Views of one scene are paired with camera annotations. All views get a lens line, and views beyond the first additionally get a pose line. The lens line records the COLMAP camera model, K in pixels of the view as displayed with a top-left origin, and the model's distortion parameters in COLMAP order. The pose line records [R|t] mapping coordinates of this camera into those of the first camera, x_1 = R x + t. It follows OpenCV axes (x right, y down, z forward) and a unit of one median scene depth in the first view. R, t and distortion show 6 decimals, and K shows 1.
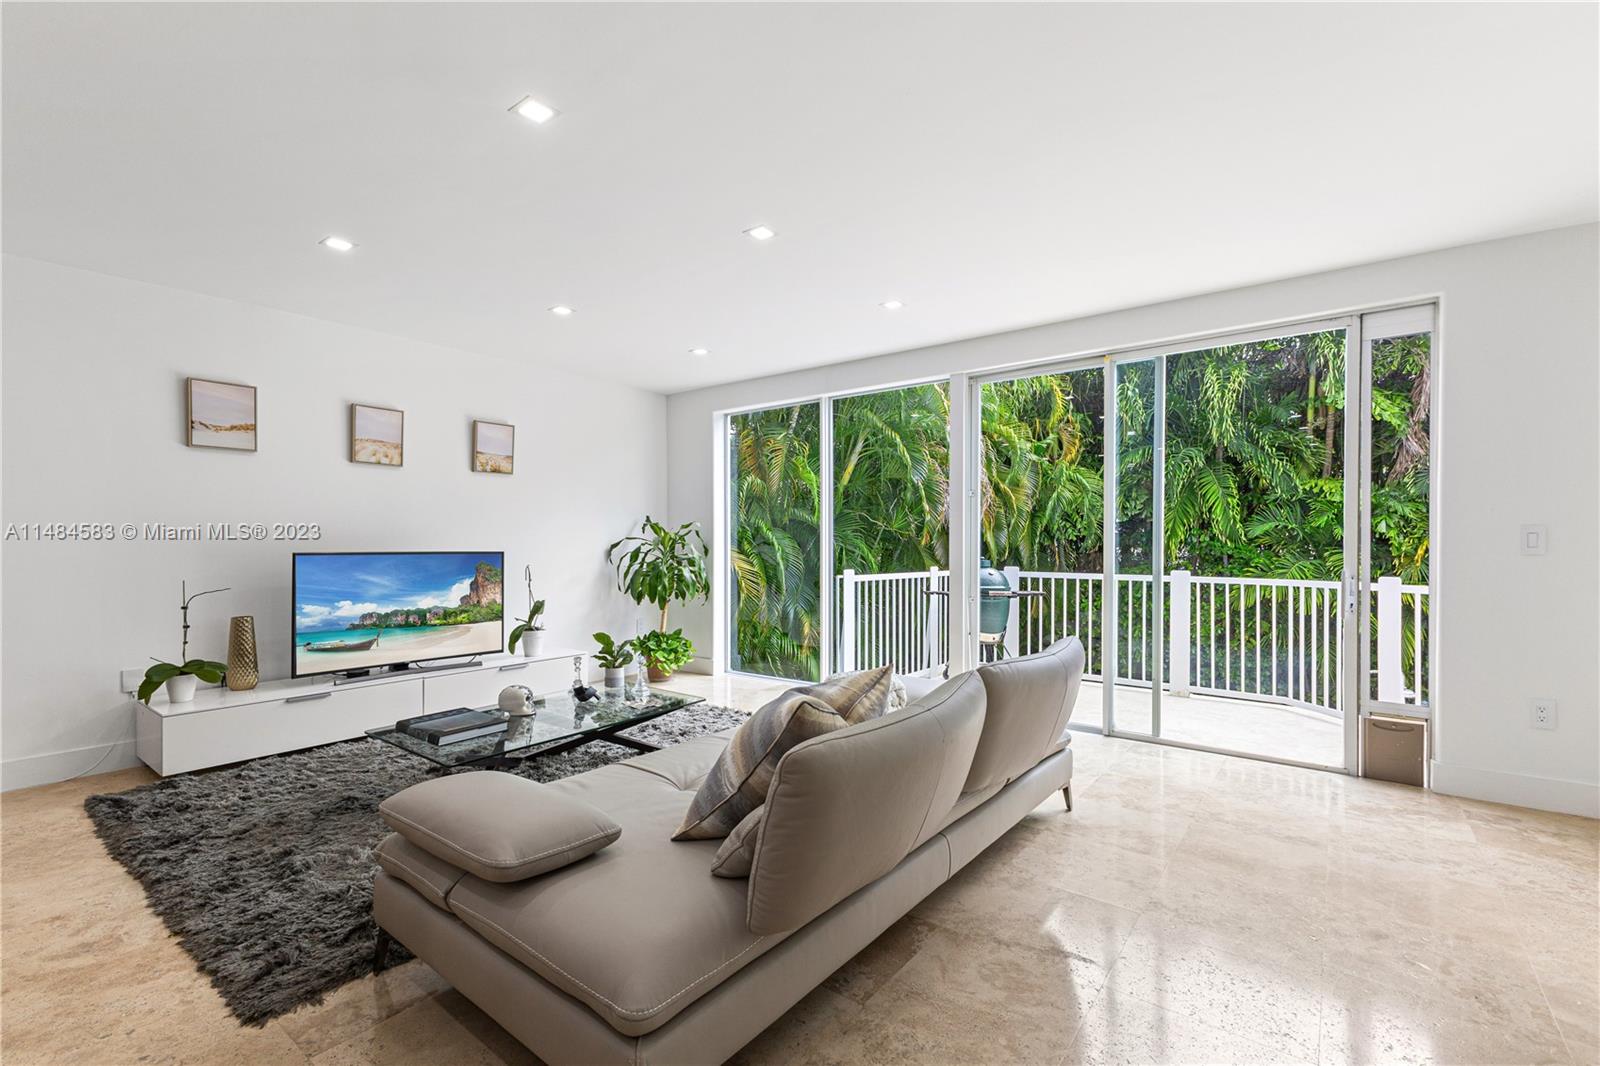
lens RADIAL K [[703.5, 0, 800.0], [0, 703.5, 533.0], [0, 0, 1]] dist [0.018914, -0.008667]
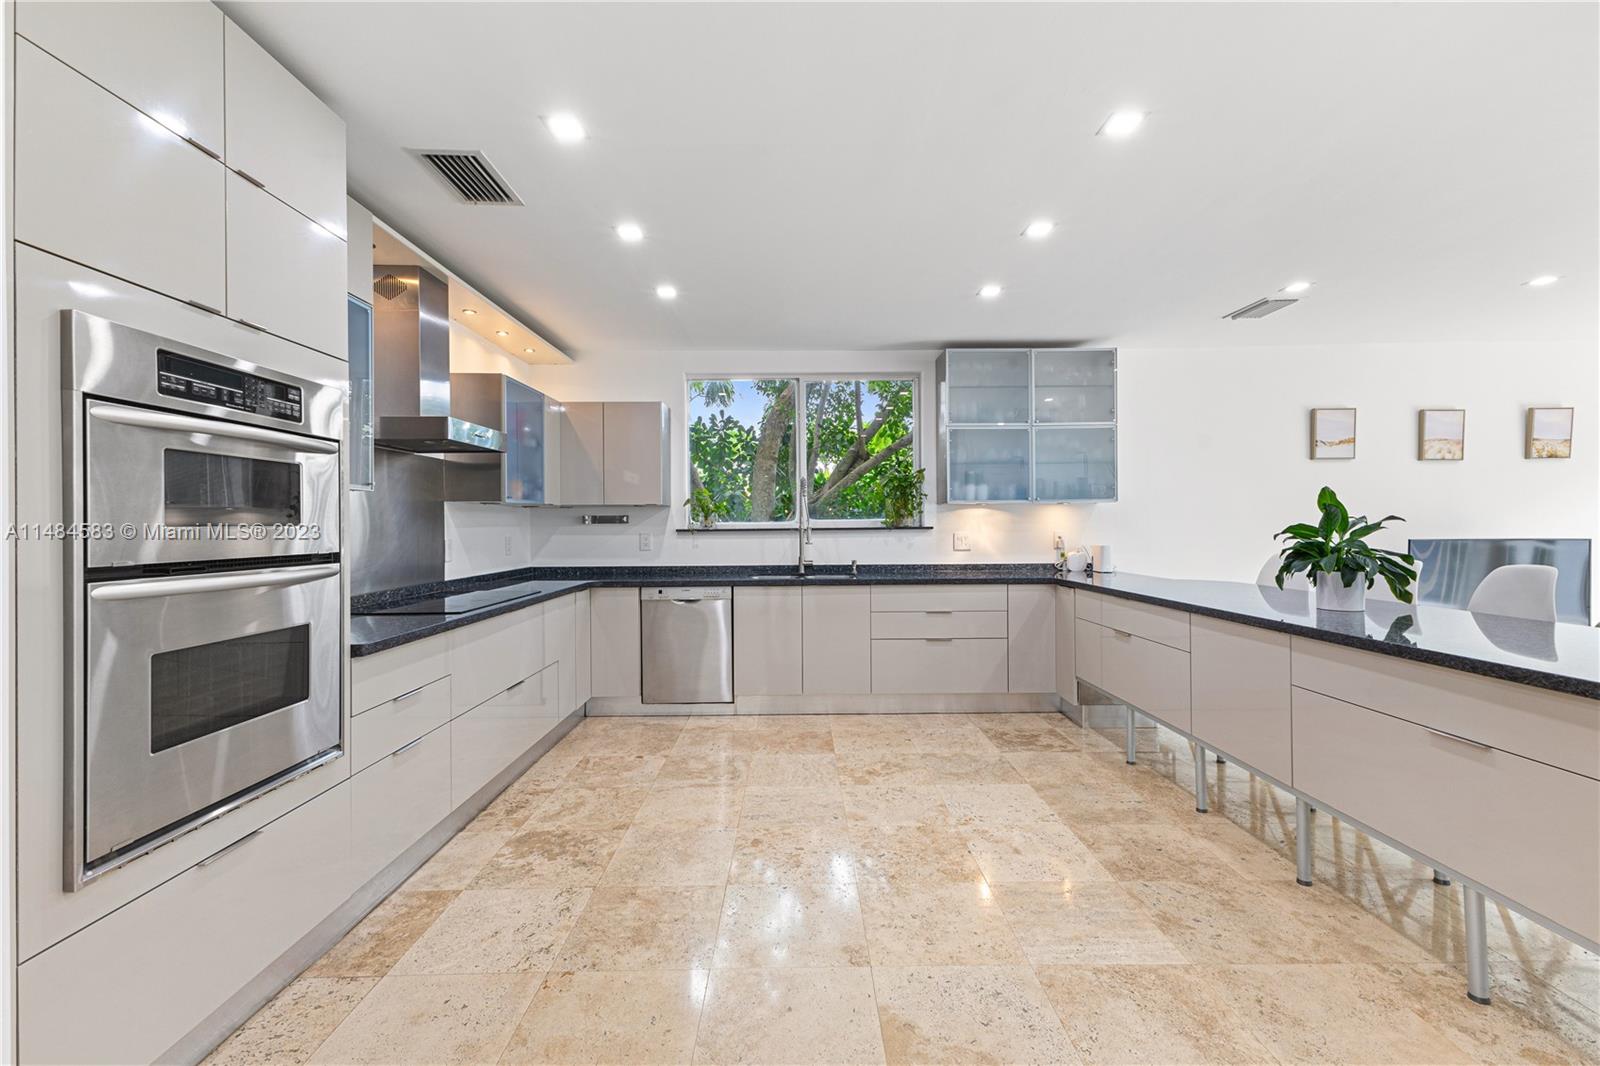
lens RADIAL K [[687.6, 0, 803.0], [0, 687.6, 526.9], [0, 0, 1]] dist [0.005314, 0.000281]
pose [[0.609650, -0.004332, -0.792659, -0.259243], [0.021550, 0.999706, 0.011110, -0.018856], [0.792378, -0.023855, 0.609564, -0.359081]]
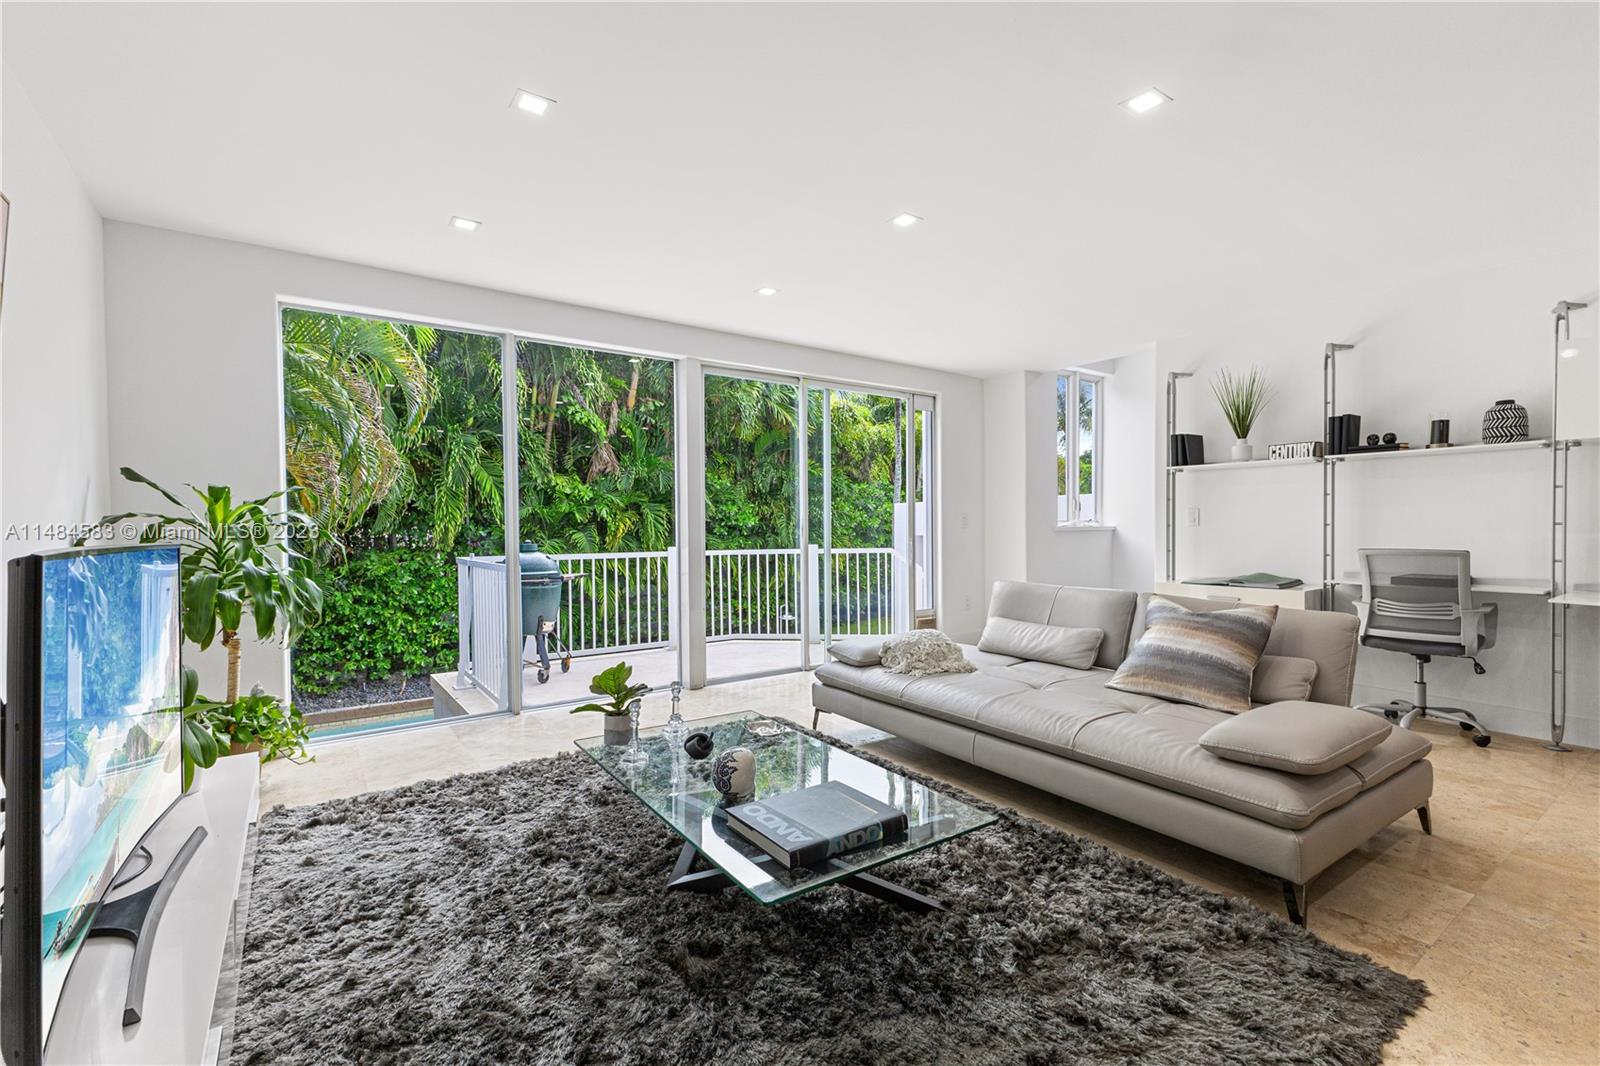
lens RADIAL K [[703.5, 0, 800.0], [0, 703.5, 533.0], [0, 0, 1]] dist [0.018914, -0.008667]
pose [[0.307508, -0.014431, 0.951436, -0.541054], [-0.004889, 0.999848, 0.016746, 0.007293], [-0.951533, -0.009801, 0.307391, 0.416959]]
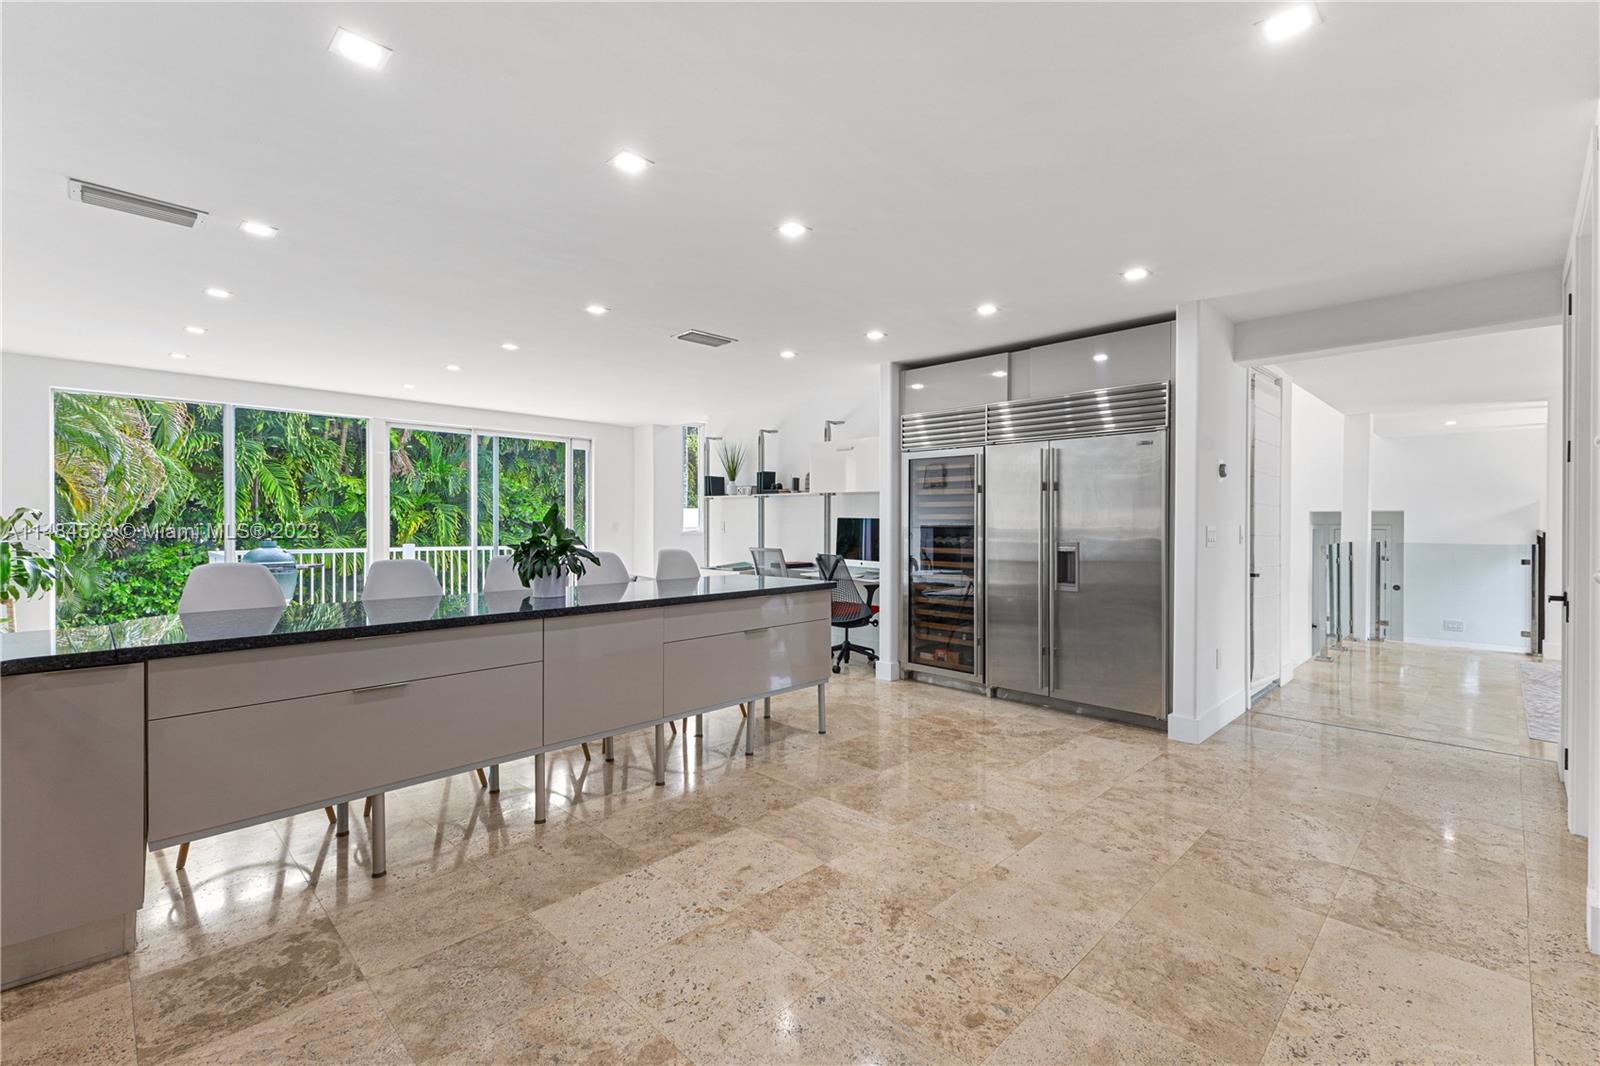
lens RADIAL K [[703.5, 0, 800.0], [0, 703.5, 533.0], [0, 0, 1]] dist [0.018914, -0.008667]
pose [[0.137017, -0.016827, 0.990426, -0.903095], [-0.016823, 0.999672, 0.019311, -0.017134], [-0.990426, -0.019308, 0.136689, -0.091792]]
